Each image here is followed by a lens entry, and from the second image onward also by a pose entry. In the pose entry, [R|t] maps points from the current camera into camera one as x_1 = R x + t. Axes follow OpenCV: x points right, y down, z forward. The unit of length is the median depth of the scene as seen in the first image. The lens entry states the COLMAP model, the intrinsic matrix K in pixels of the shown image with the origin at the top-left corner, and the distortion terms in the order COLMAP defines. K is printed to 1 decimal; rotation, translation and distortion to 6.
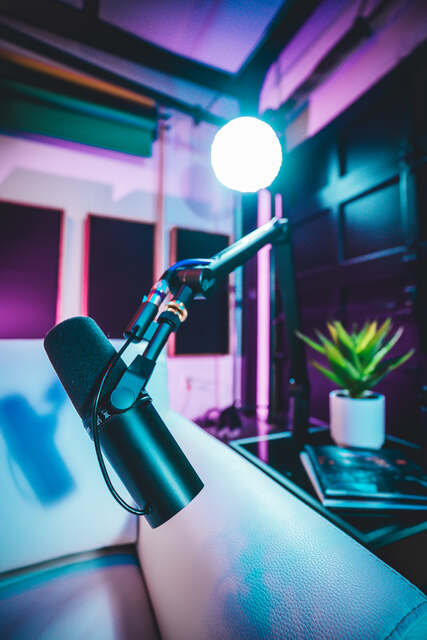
lens RADIAL K [[310.9, 0, 213.5], [0, 310.9, 320.0], [0, 0, 1]] dist [-0.070847, 0.032504]
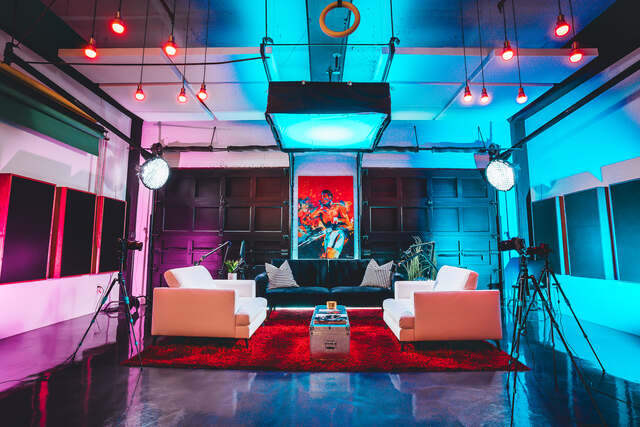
lens RADIAL K [[318.9, 0, 319.6], [0, 318.9, 211.4], [0, 0, 1]] dist [-0.073265, 0.034484]
pose [[0.417712, 0.095082, 0.903591, -1.226910], [-0.044558, 0.995456, -0.084150, -0.135698], [-0.907486, -0.005112, 0.420051, -0.846451]]
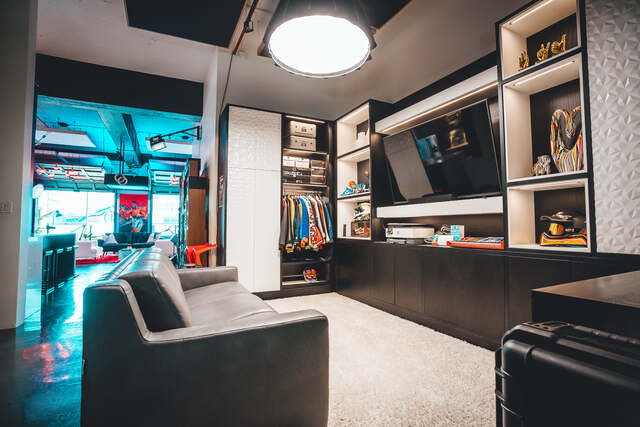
lens RADIAL K [[310.9, 0, 318.8], [0, 310.9, 211.1], [0, 0, 1]] dist [-0.070847, 0.032504]
pose [[-0.045632, 0.035226, 0.998337, -3.845131], [-0.049012, 0.998096, -0.037457, -0.279862], [-0.997755, -0.050639, -0.043818, -2.492210]]
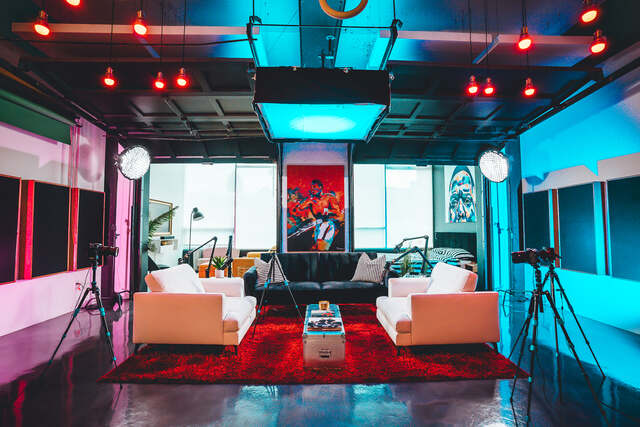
lens RADIAL K [[310.9, 0, 318.8], [0, 310.9, 211.1], [0, 0, 1]] dist [-0.070847, 0.032504]
pose [[0.379073, 0.039662, 0.924517, -1.141479], [-0.042653, 0.998768, -0.025359, -0.208434], [-0.924383, -0.029821, 0.380297, -0.776707]]
